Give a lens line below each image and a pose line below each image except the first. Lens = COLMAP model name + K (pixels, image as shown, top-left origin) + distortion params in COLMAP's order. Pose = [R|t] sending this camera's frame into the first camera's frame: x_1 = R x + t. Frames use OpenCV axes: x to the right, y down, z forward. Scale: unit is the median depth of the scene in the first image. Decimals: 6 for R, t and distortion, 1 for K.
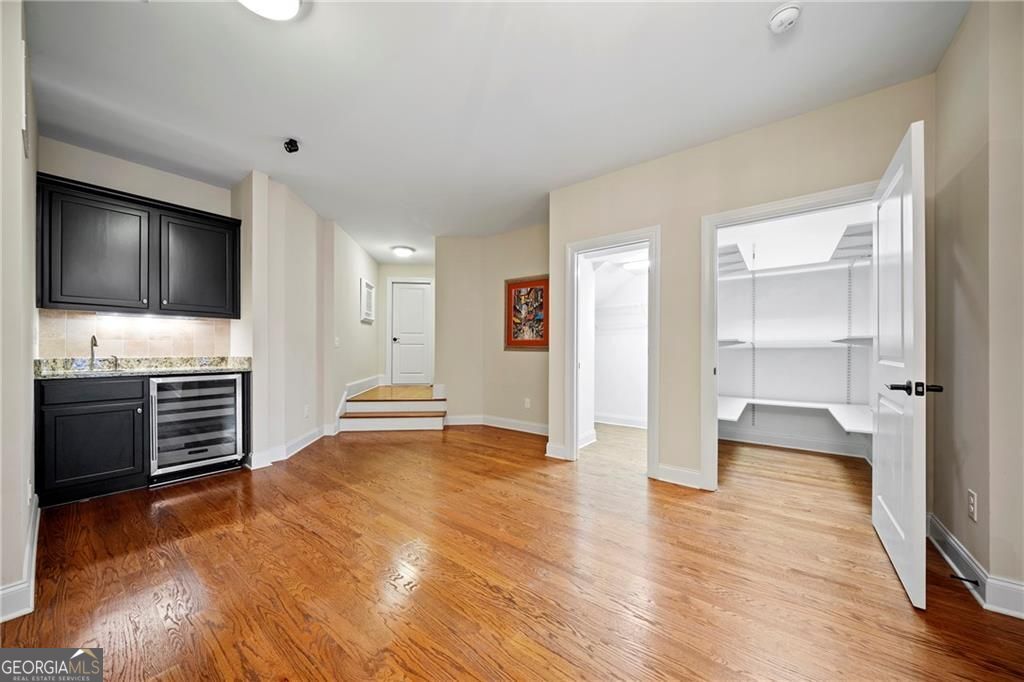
lens RADIAL K [[351.9, 0, 512.4], [0, 351.9, 348.4], [0, 0, 1]] dist [0.000063, 0.000041]
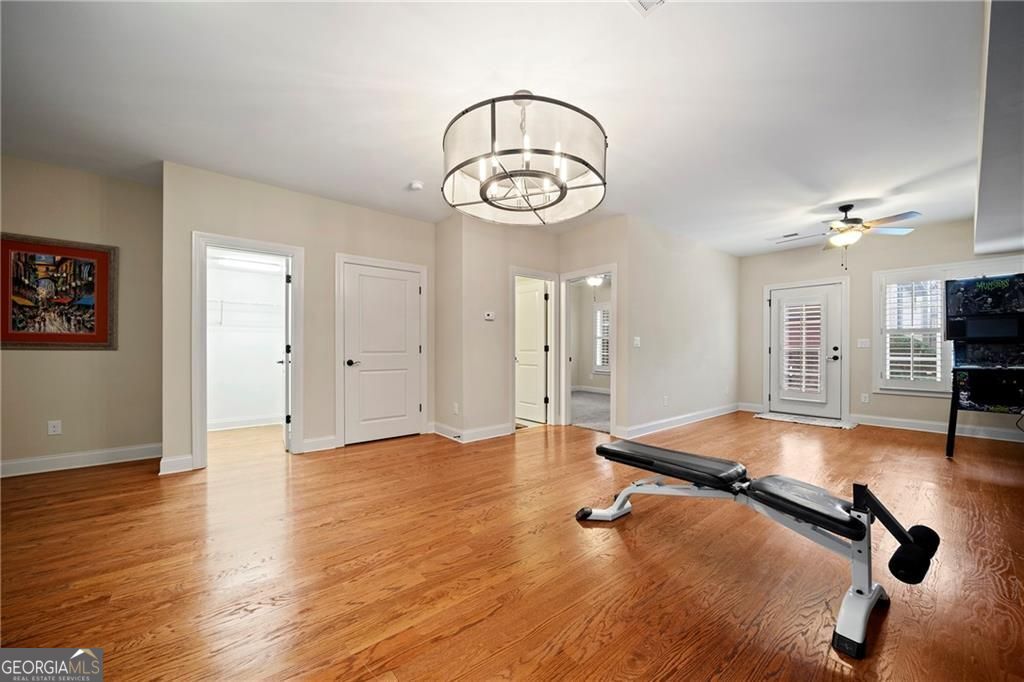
lens RADIAL K [[351.9, 0, 512.4], [0, 351.9, 348.4], [0, 0, 1]] dist [0.000063, 0.000041]
pose [[0.232082, -0.000044, 0.972696, -0.412103], [-0.004378, 0.999990, 0.001090, 0.000127], [-0.972686, -0.004512, 0.232079, -0.003860]]
